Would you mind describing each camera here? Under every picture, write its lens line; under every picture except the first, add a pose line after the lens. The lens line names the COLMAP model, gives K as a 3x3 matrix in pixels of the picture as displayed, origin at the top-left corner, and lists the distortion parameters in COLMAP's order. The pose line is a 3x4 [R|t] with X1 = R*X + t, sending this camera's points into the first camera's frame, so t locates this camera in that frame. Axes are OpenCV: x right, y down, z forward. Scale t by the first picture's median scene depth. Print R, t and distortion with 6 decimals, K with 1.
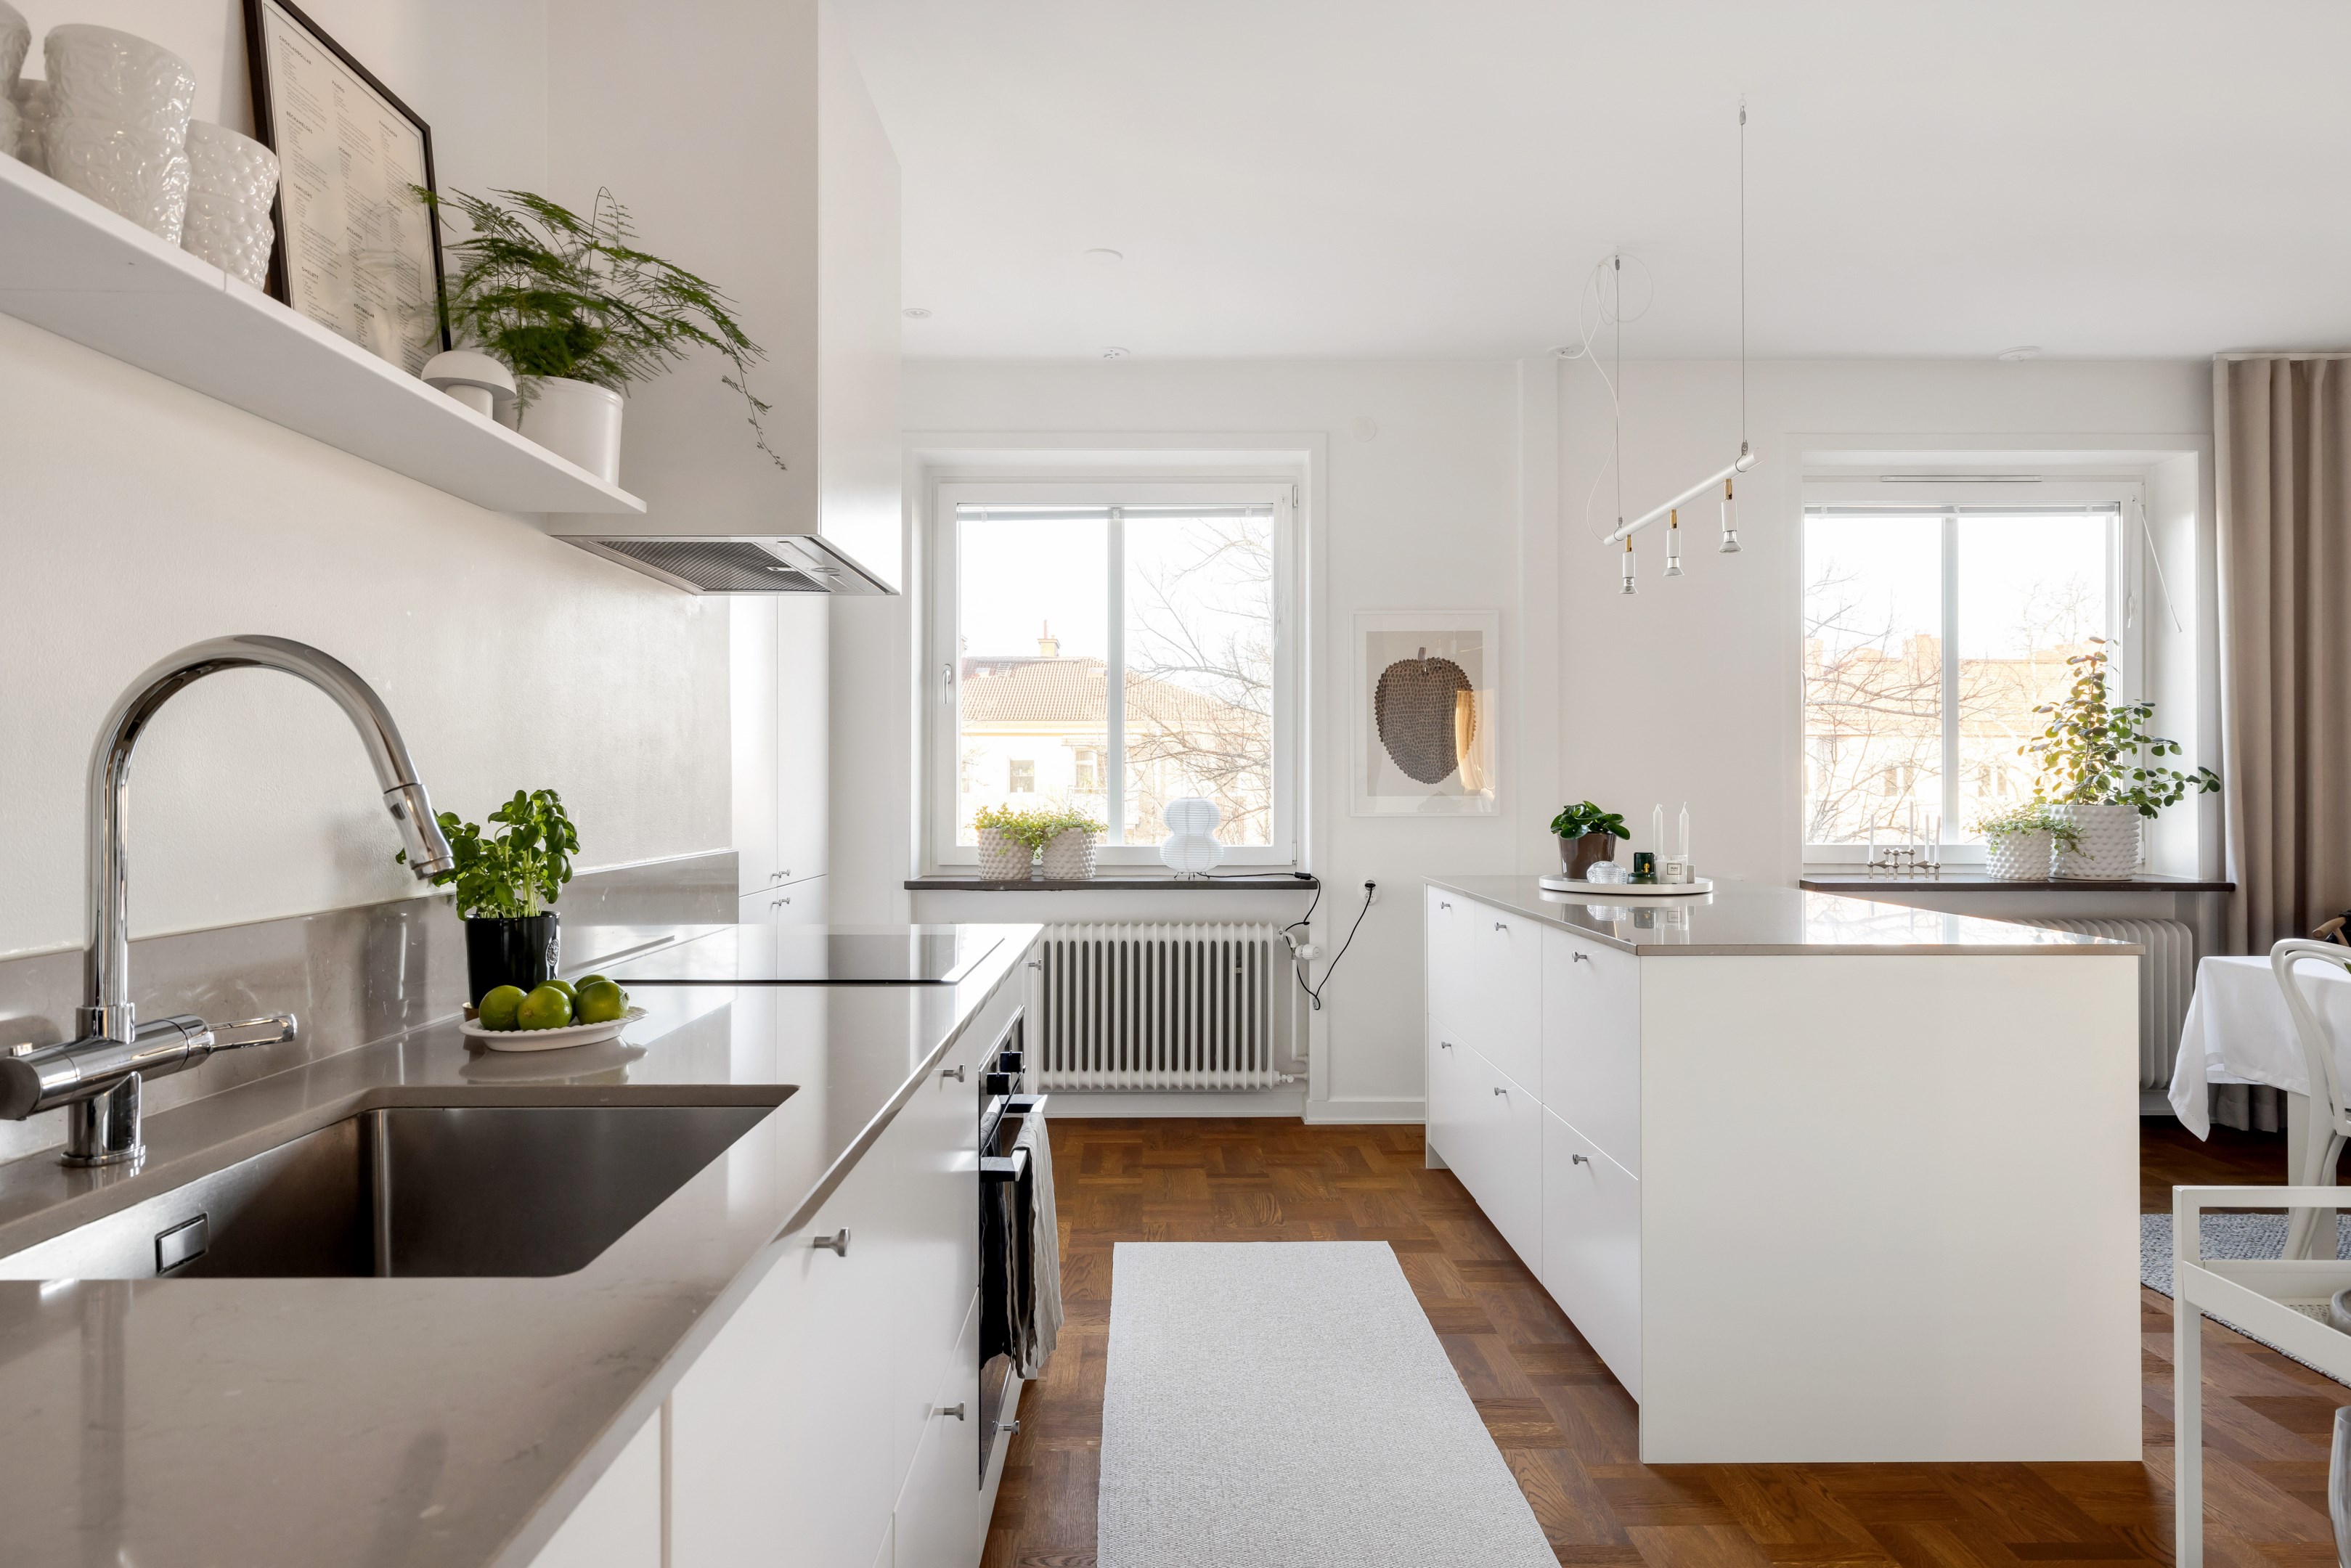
lens RADIAL K [[1348.7, 0, 1167.5], [0, 1348.7, 770.9], [0, 0, 1]] dist [0.000630, 0.001698]
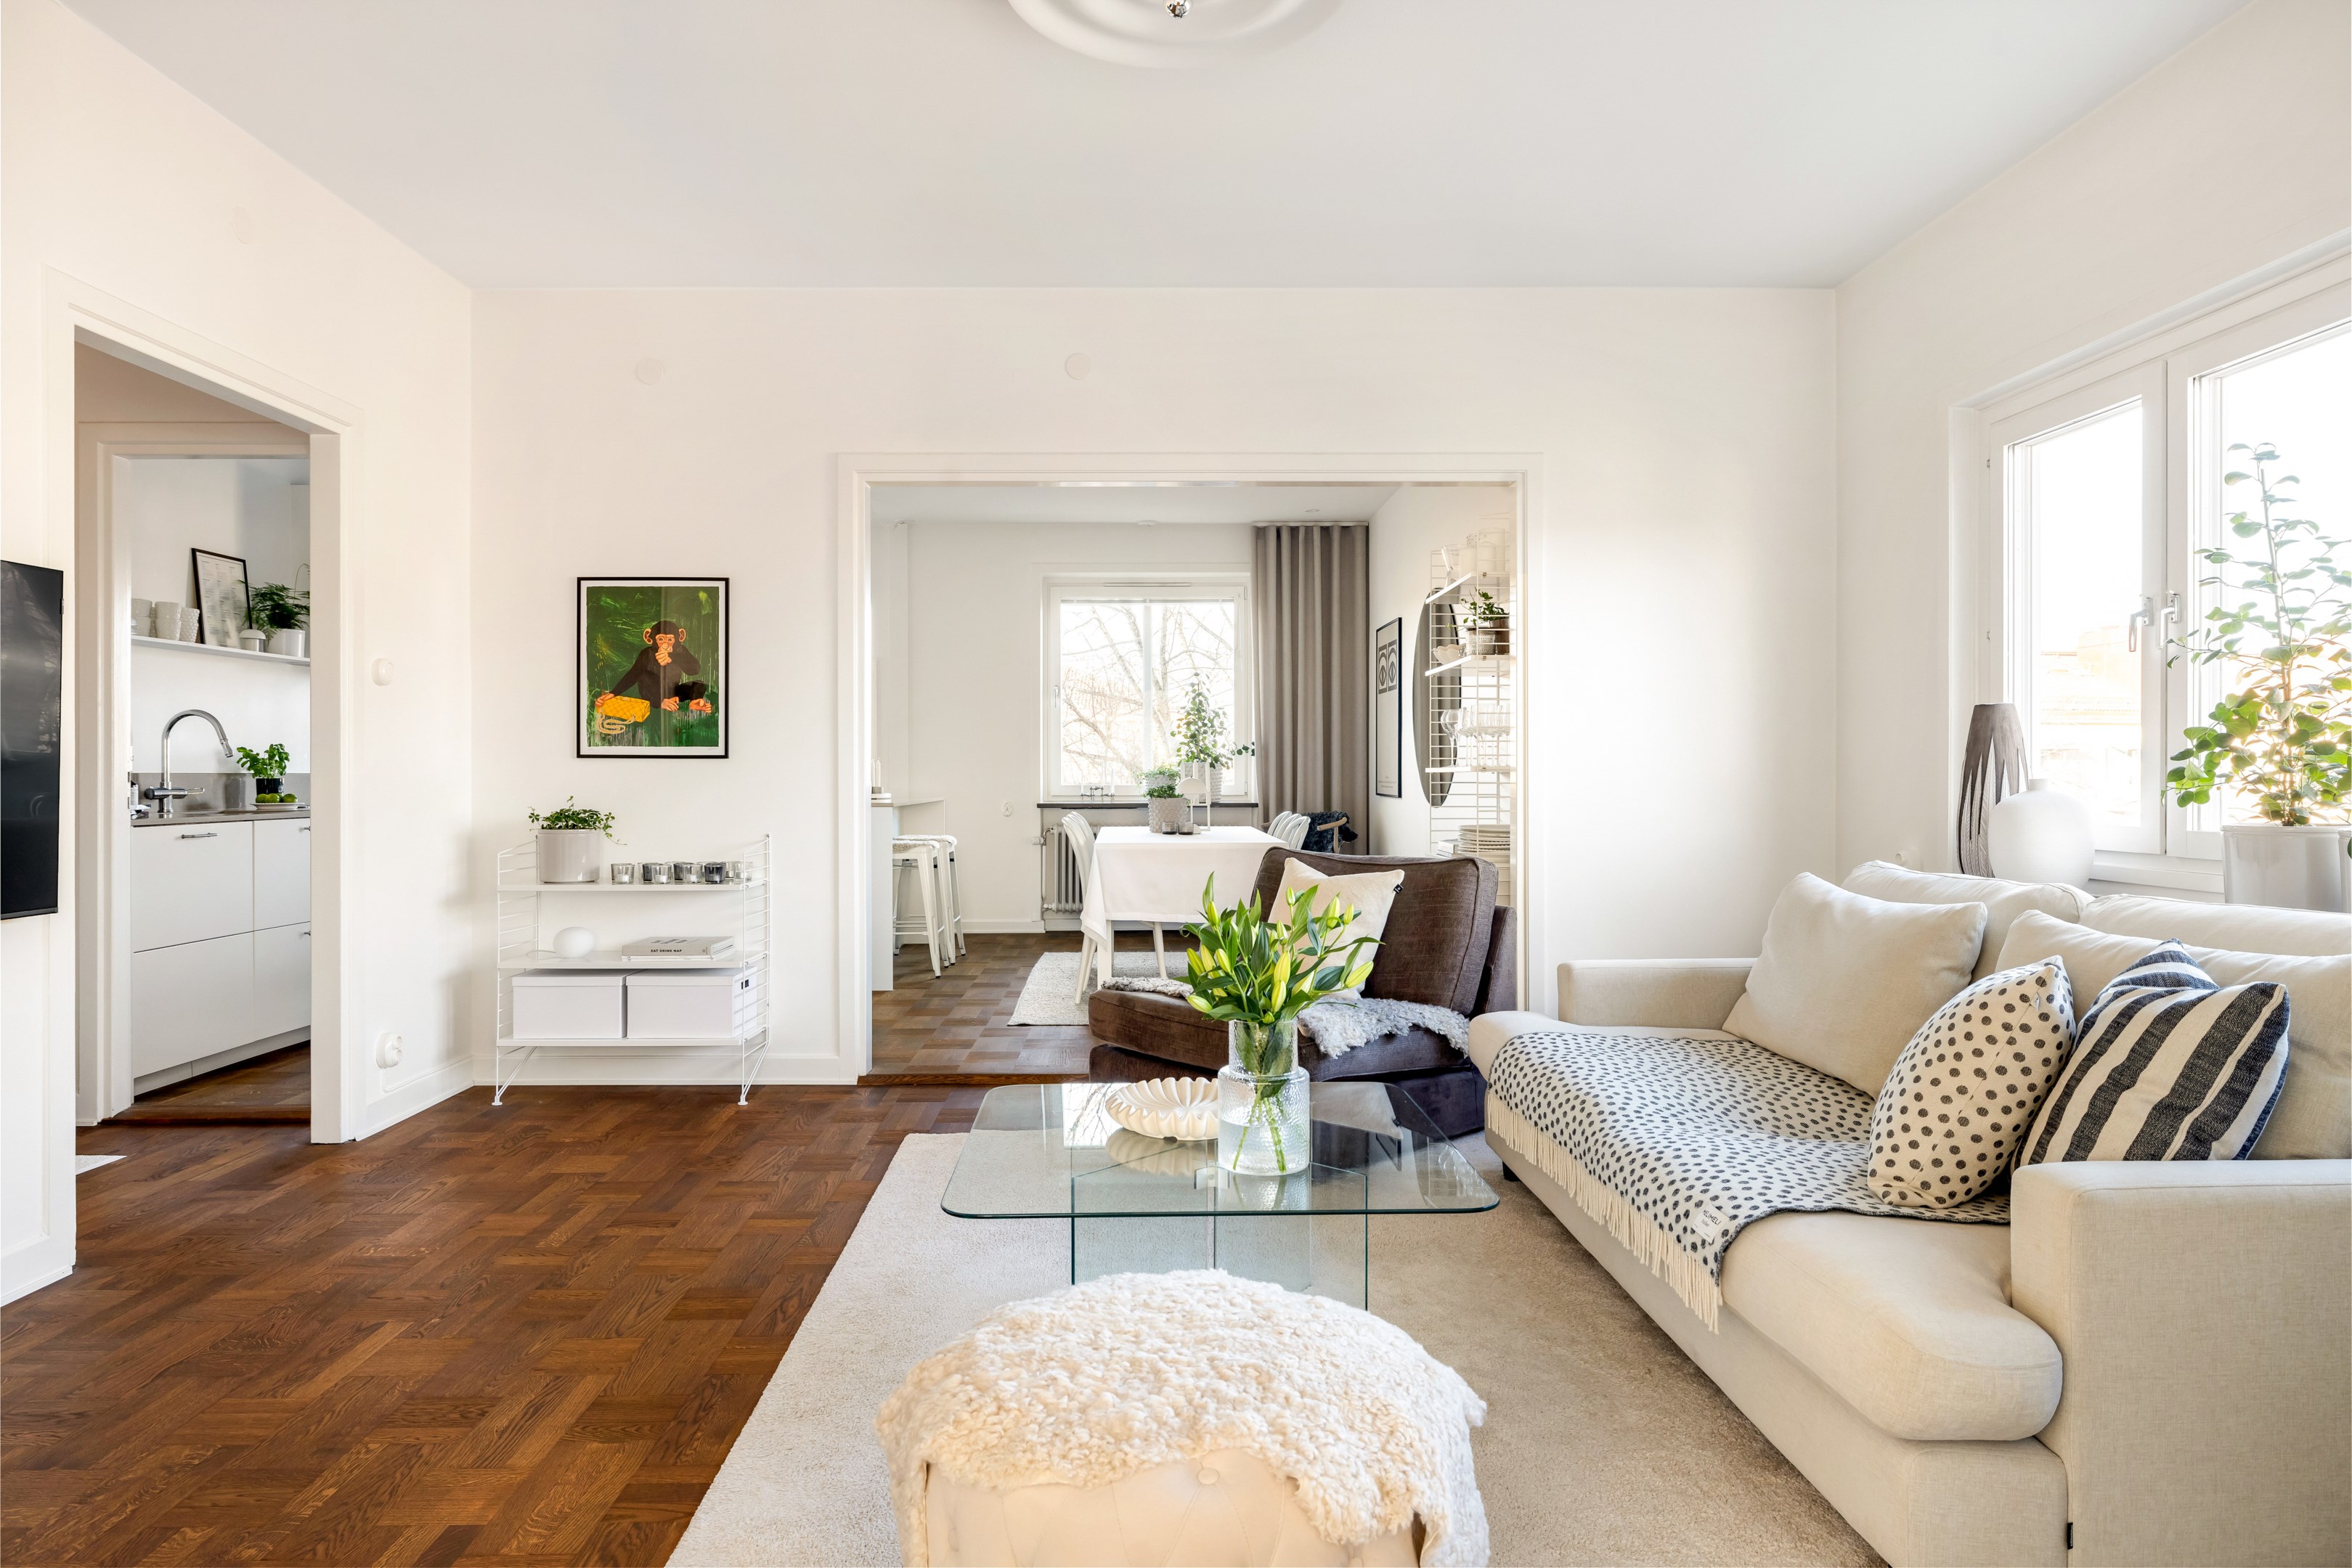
lens RADIAL K [[1379.3, 0, 1164.1], [0, 1379.3, 776.7], [0, 0, 1]] dist [-0.004838, 0.000065]
pose [[0.999509, -0.000630, -0.031322, 0.701960], [0.001088, 0.999893, 0.014604, 0.017305], [0.031310, -0.014631, 0.999403, -0.908300]]
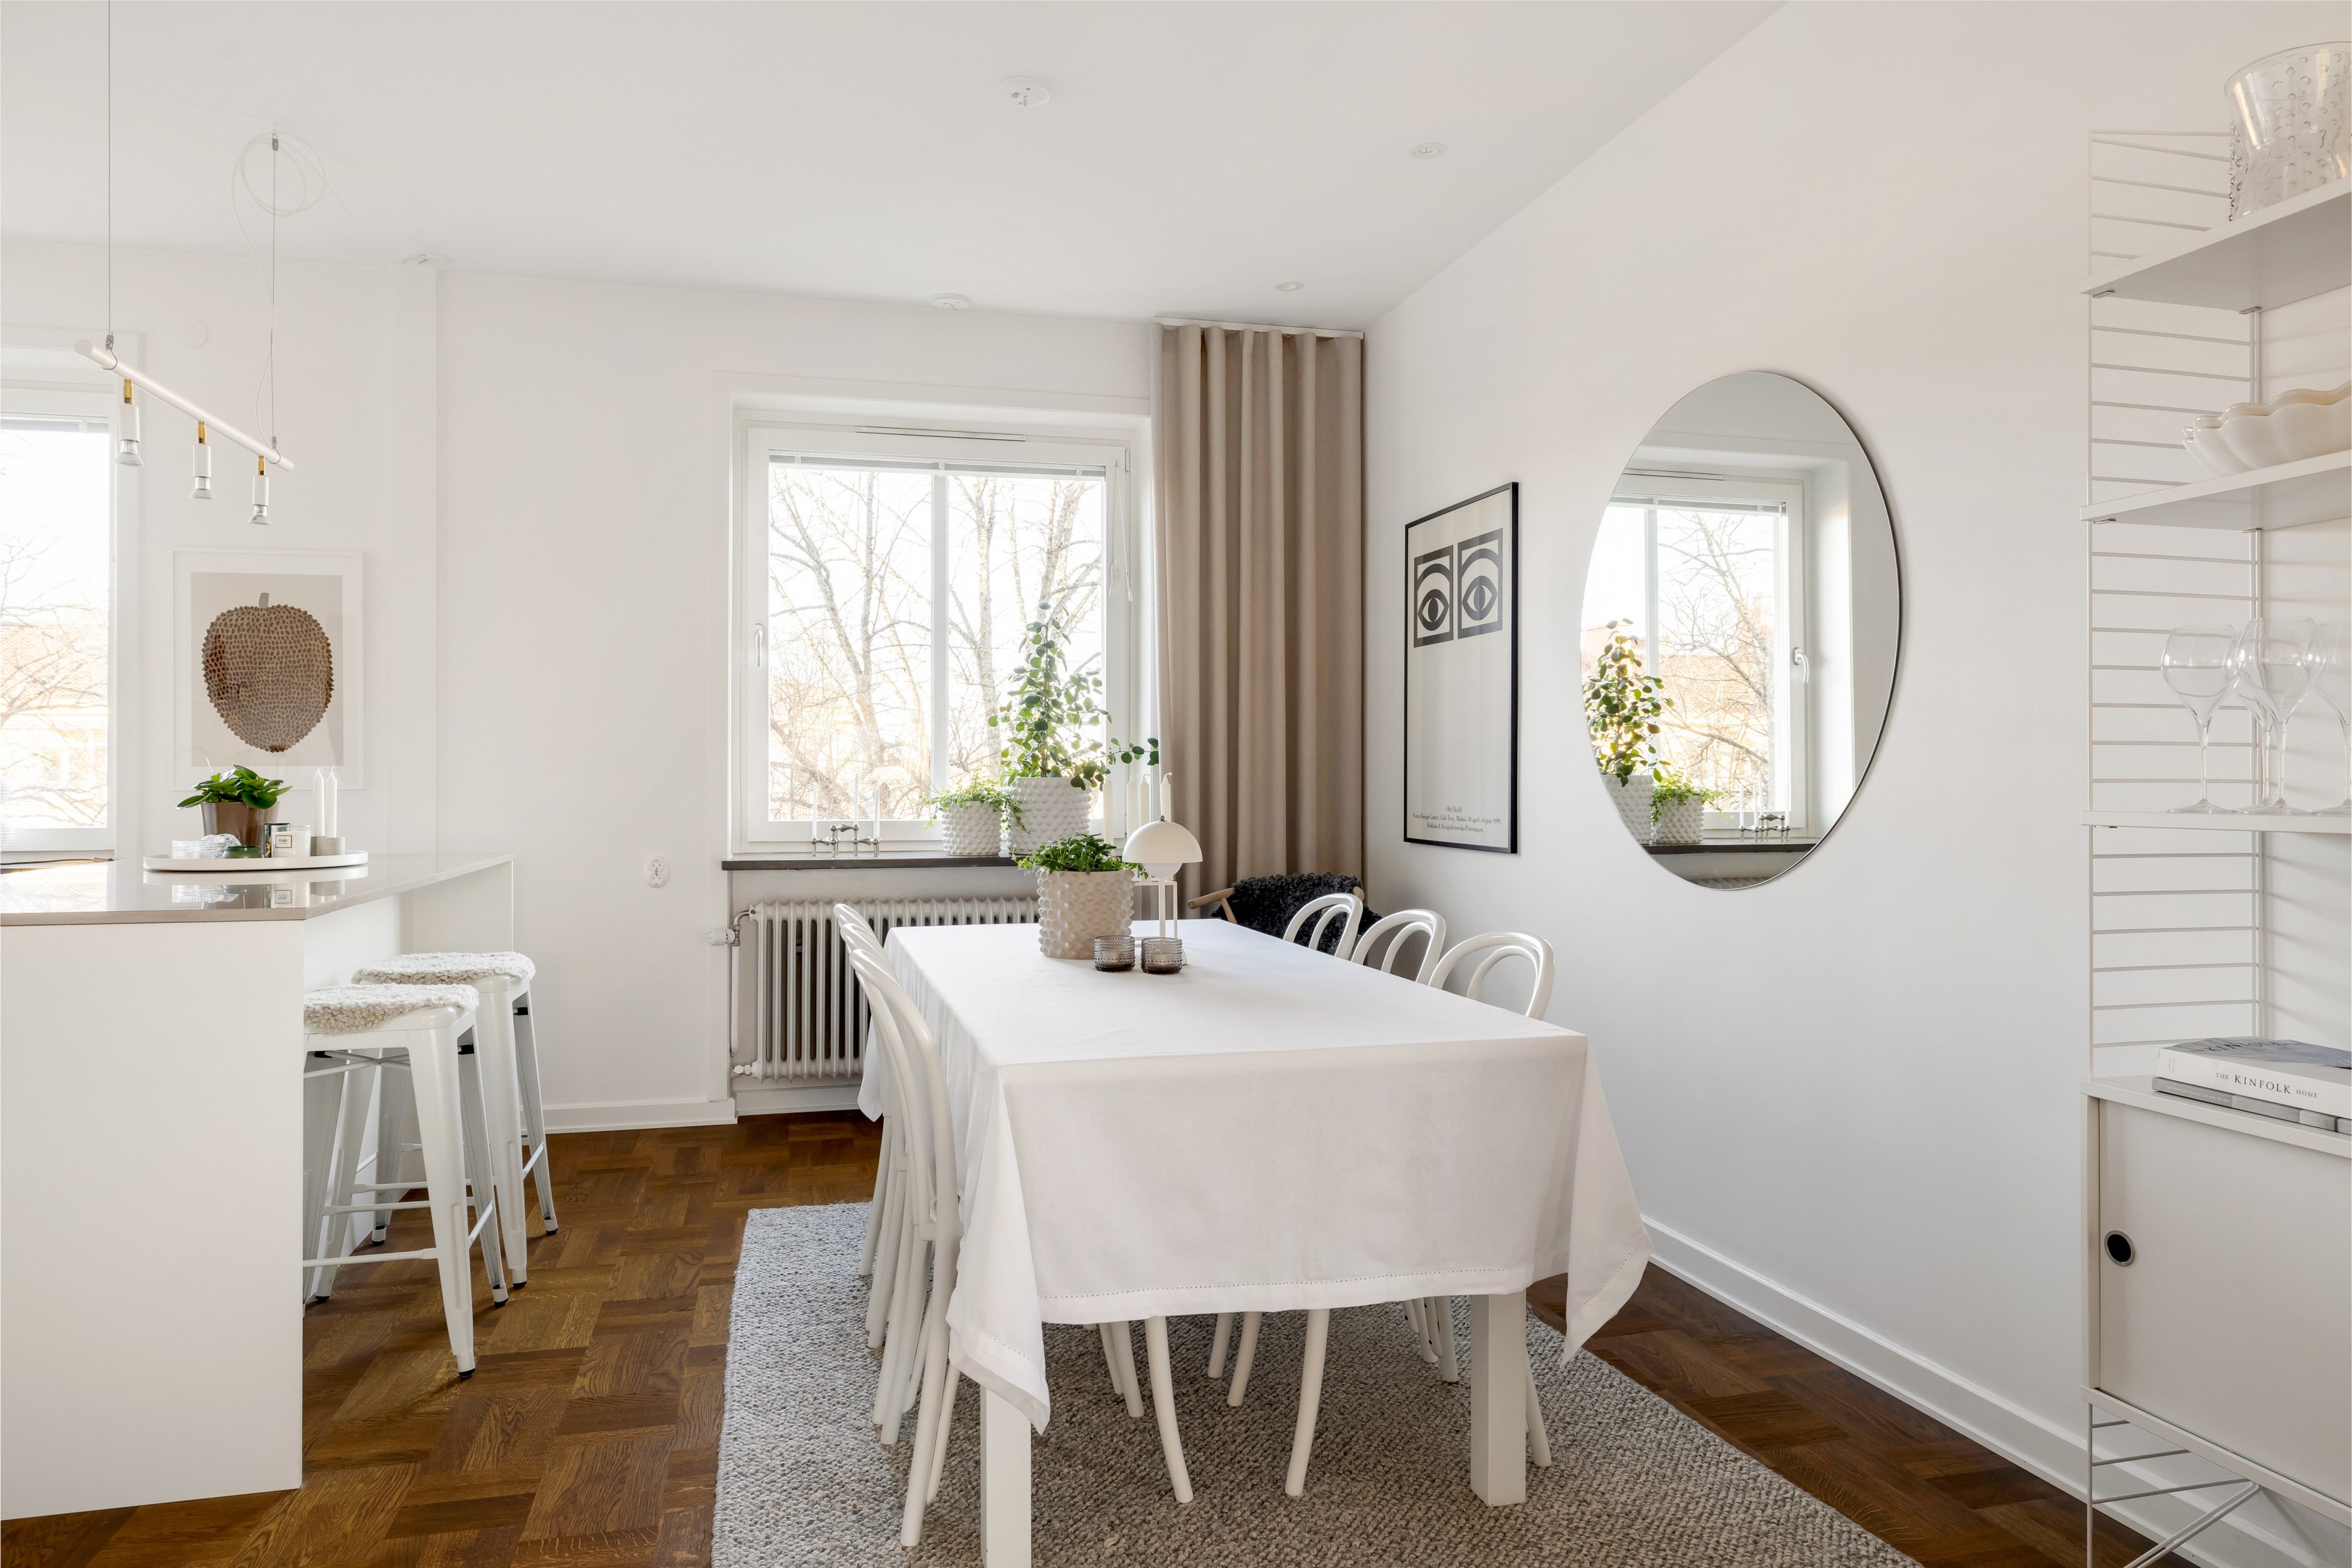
lens RADIAL K [[1379.3, 0, 1164.1], [0, 1379.3, 776.7], [0, 0, 1]] dist [-0.004838, 0.000065]
pose [[0.973486, 0.000420, 0.228746, 0.544673], [-0.003654, 0.999899, 0.013715, 0.010980], [-0.228717, -0.014187, 0.973390, 0.017642]]
